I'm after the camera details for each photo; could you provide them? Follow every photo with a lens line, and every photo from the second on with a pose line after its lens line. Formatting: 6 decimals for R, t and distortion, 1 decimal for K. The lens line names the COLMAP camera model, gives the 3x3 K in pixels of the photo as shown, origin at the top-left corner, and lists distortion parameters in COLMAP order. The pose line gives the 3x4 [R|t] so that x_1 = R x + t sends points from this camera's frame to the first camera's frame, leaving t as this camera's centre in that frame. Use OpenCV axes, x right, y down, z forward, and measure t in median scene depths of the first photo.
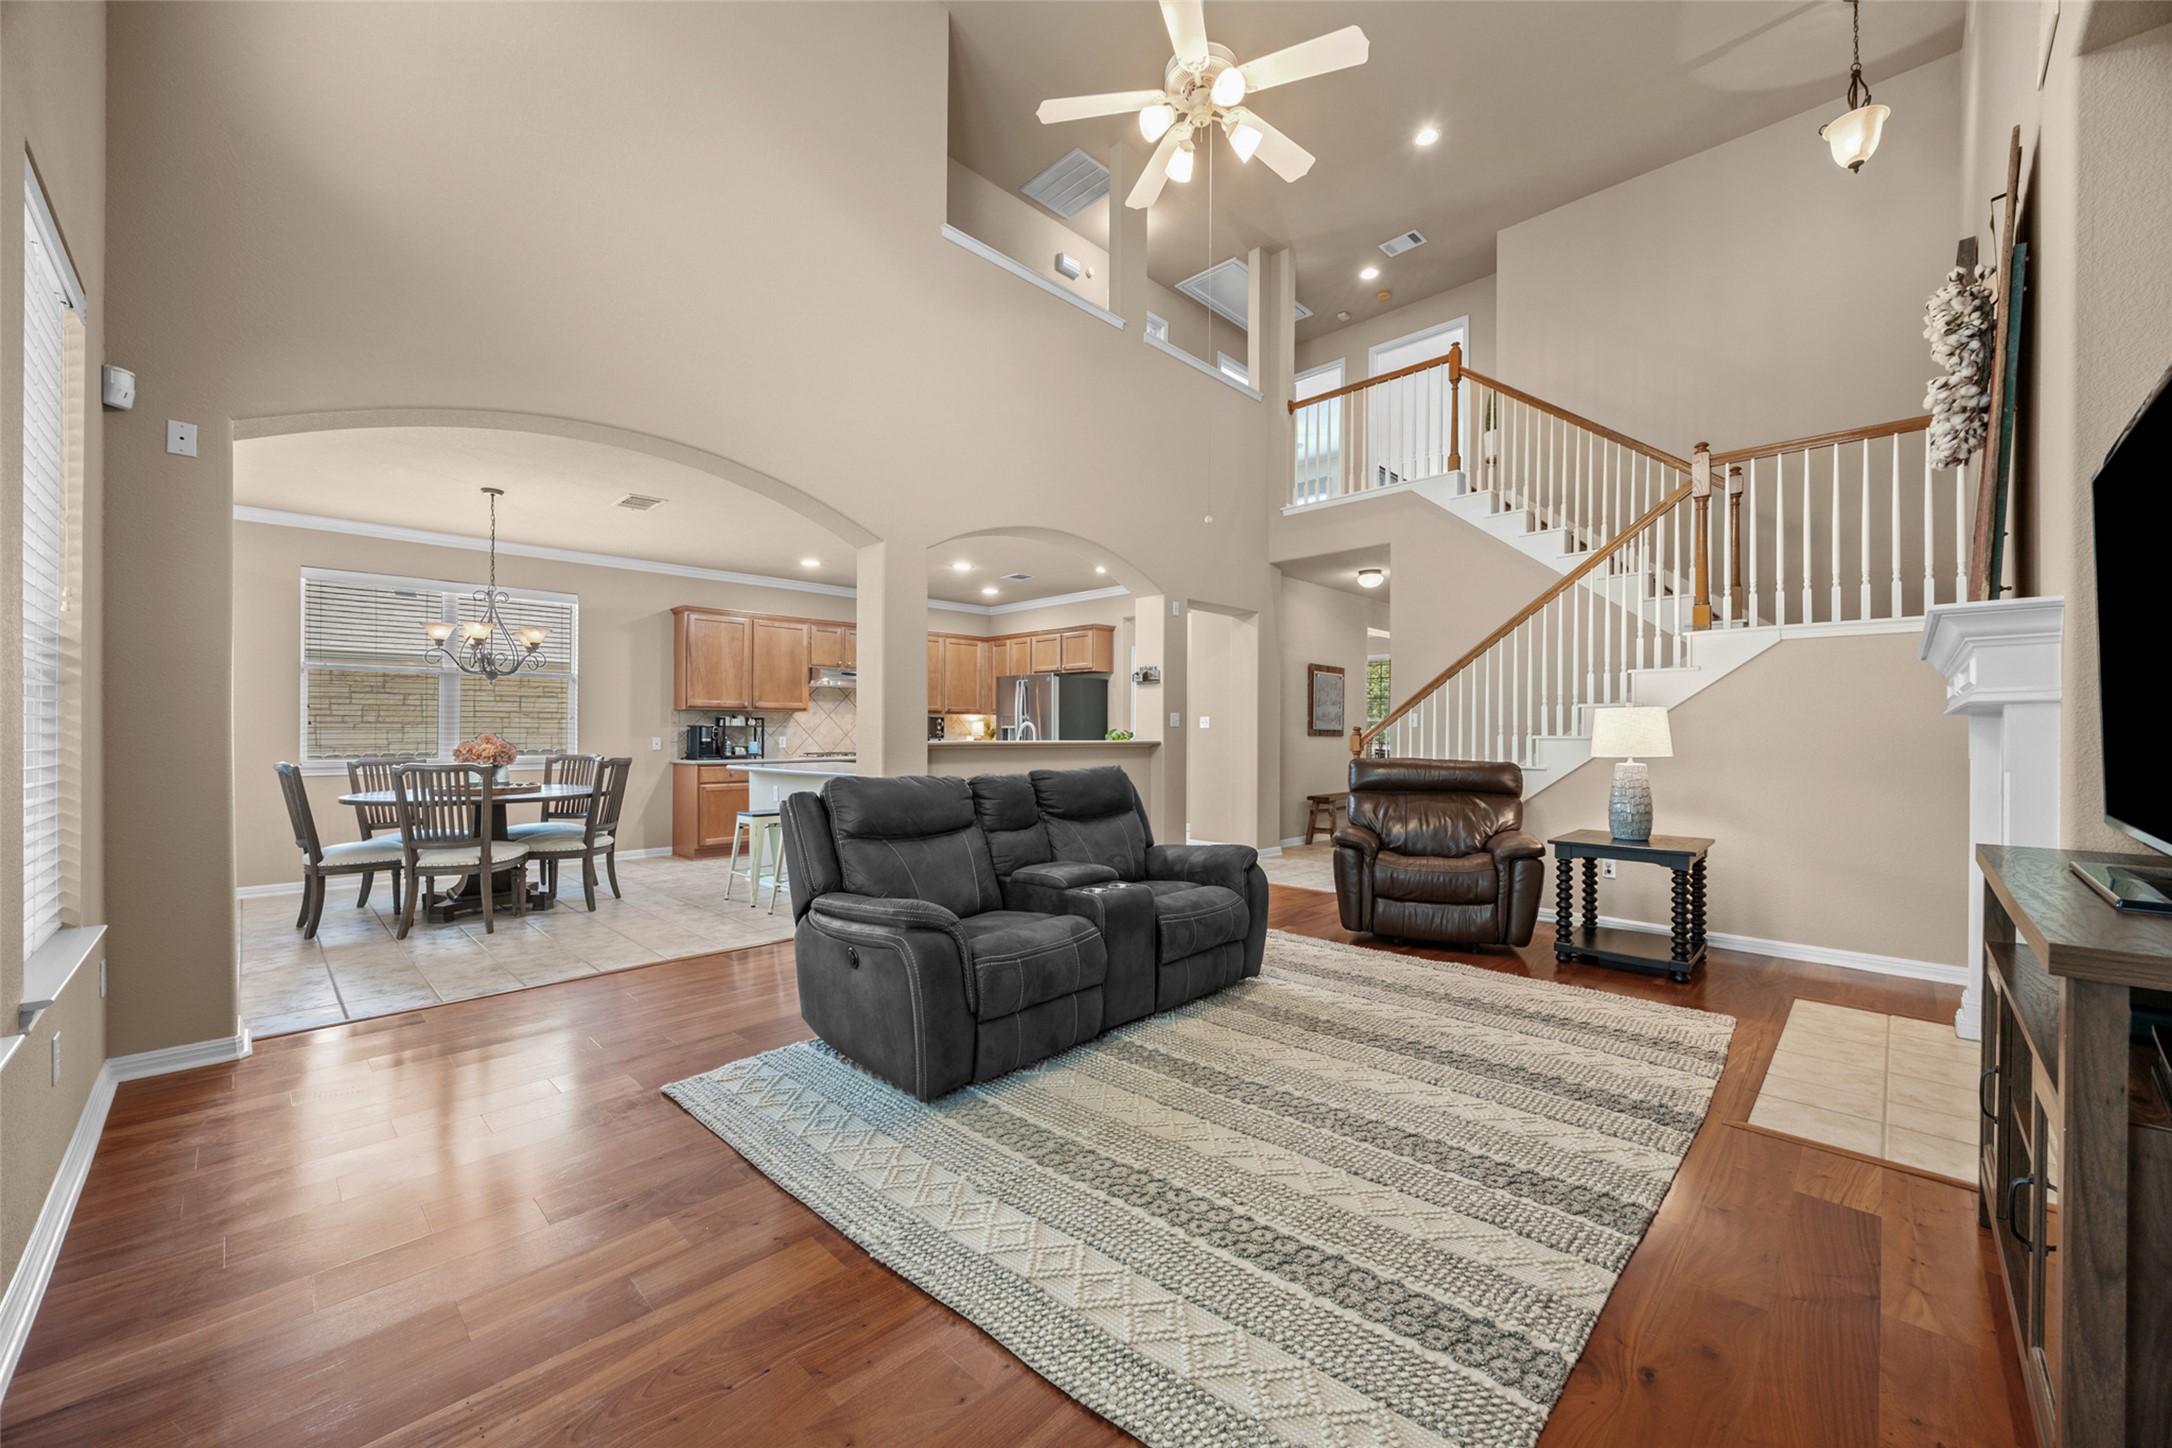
lens RADIAL K [[821.2, 0, 1115.6], [0, 821.2, 729.5], [0, 0, 1]] dist [-0.003379, -0.000099]
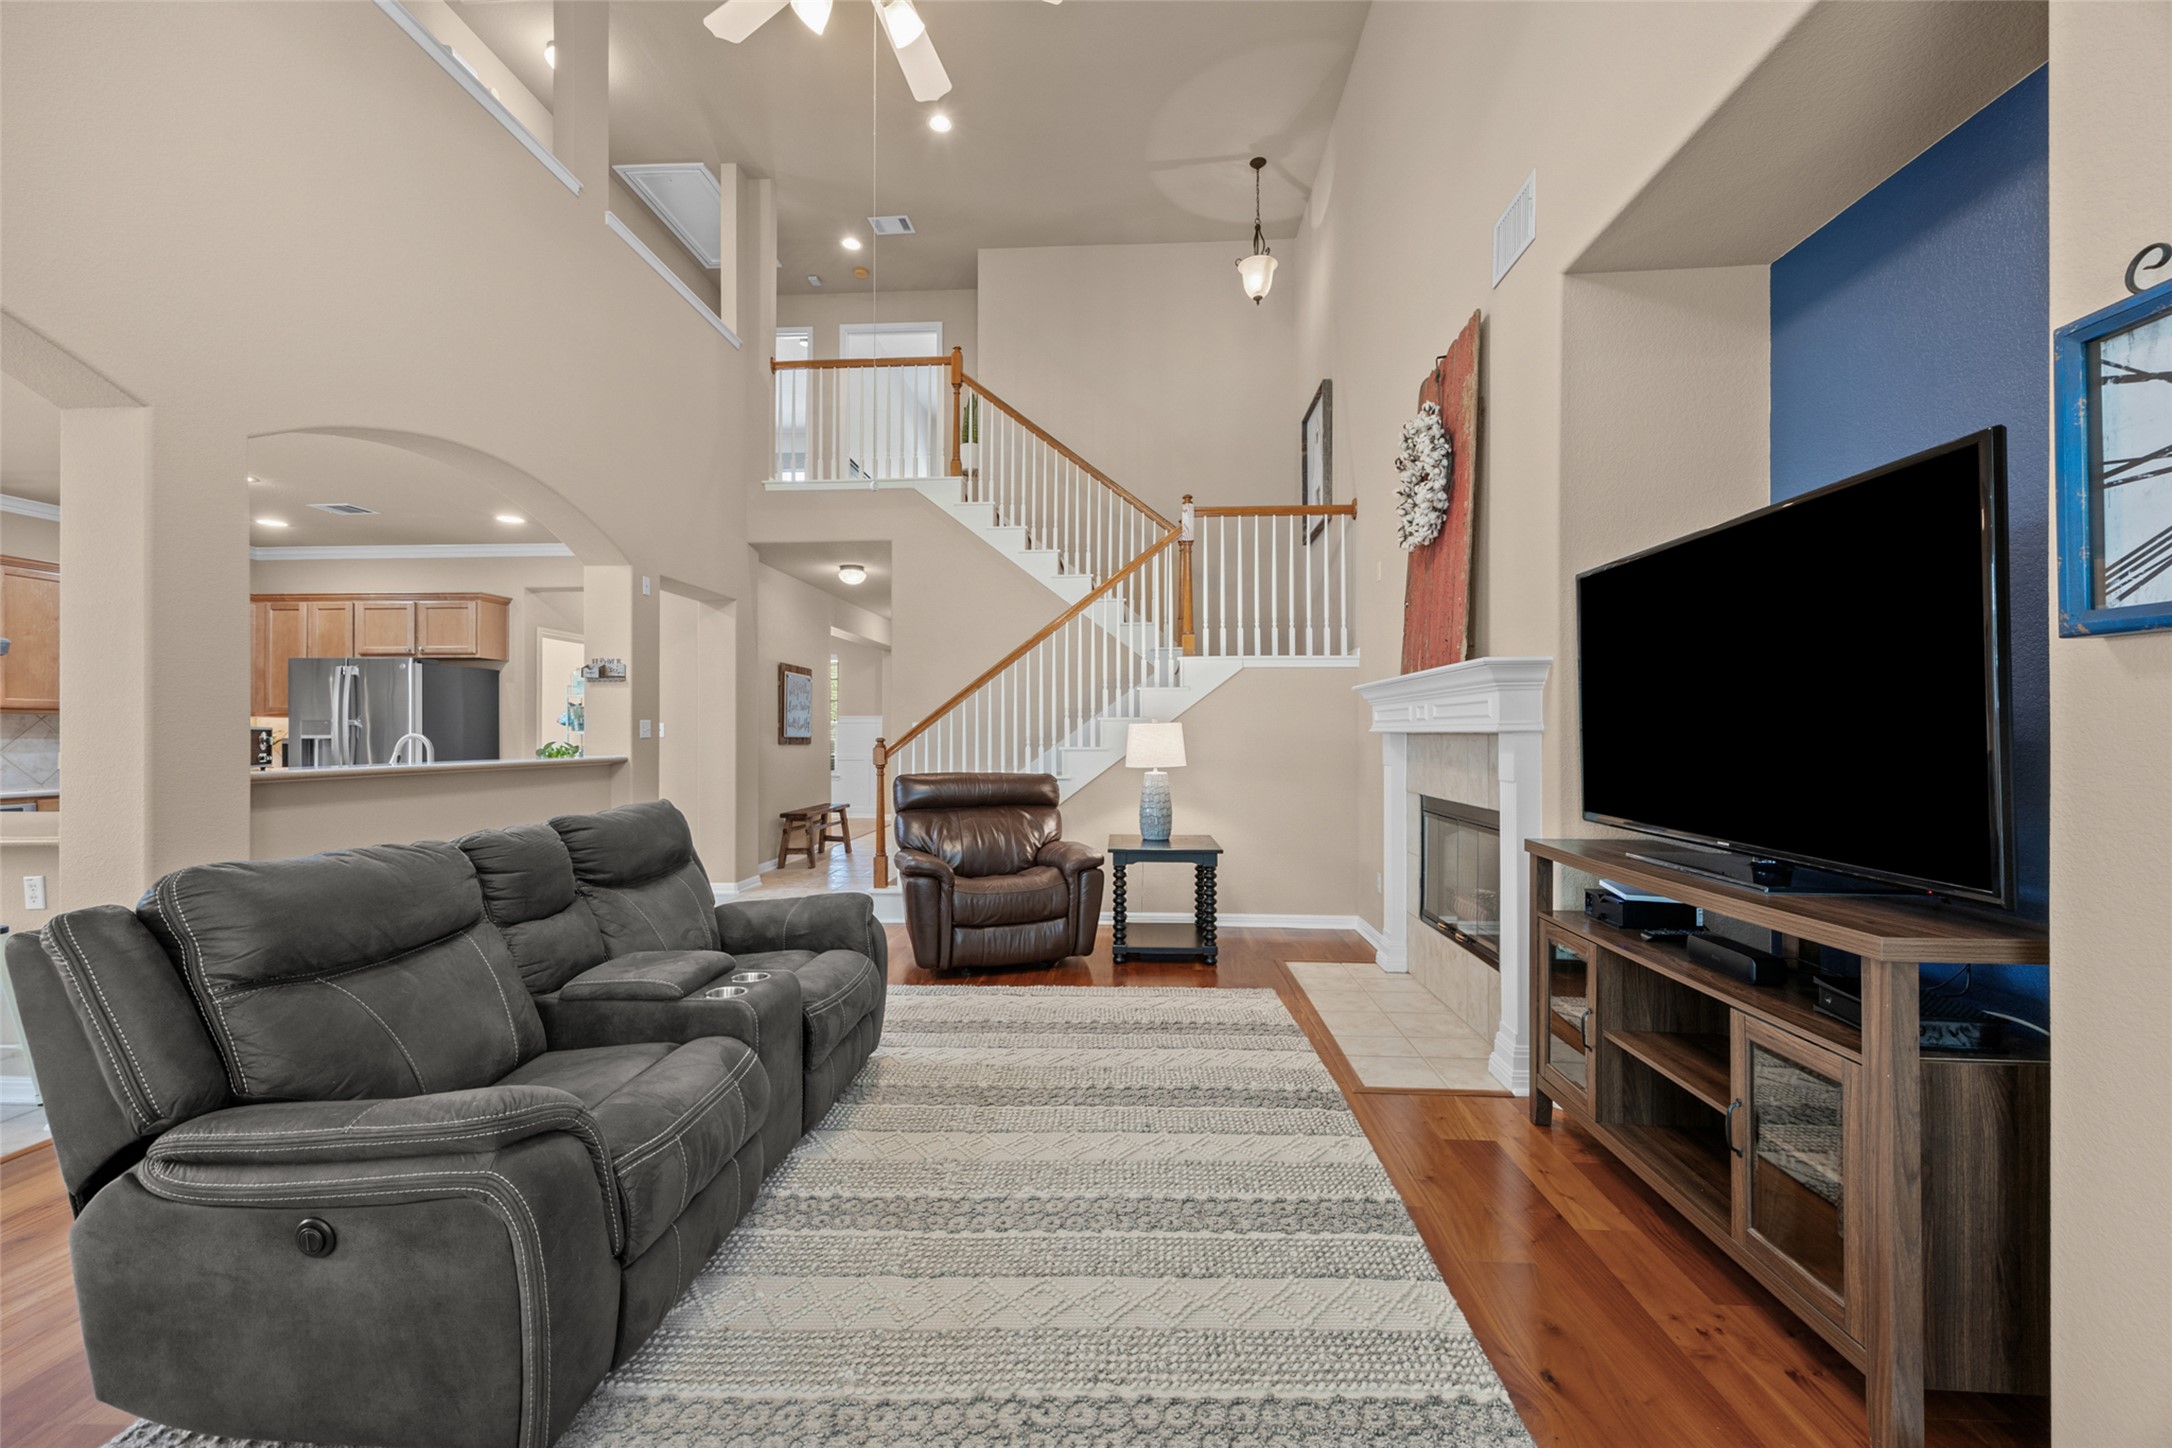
lens RADIAL K [[840.7, 0, 1087.4], [0, 840.7, 729.6], [0, 0, 1]] dist [0.005593, -0.000200]
pose [[0.767941, -0.000033, 0.640520, -0.178501], [-0.000498, 1.000000, 0.000648, -0.018416], [-0.640520, -0.000817, 0.767941, 0.190516]]
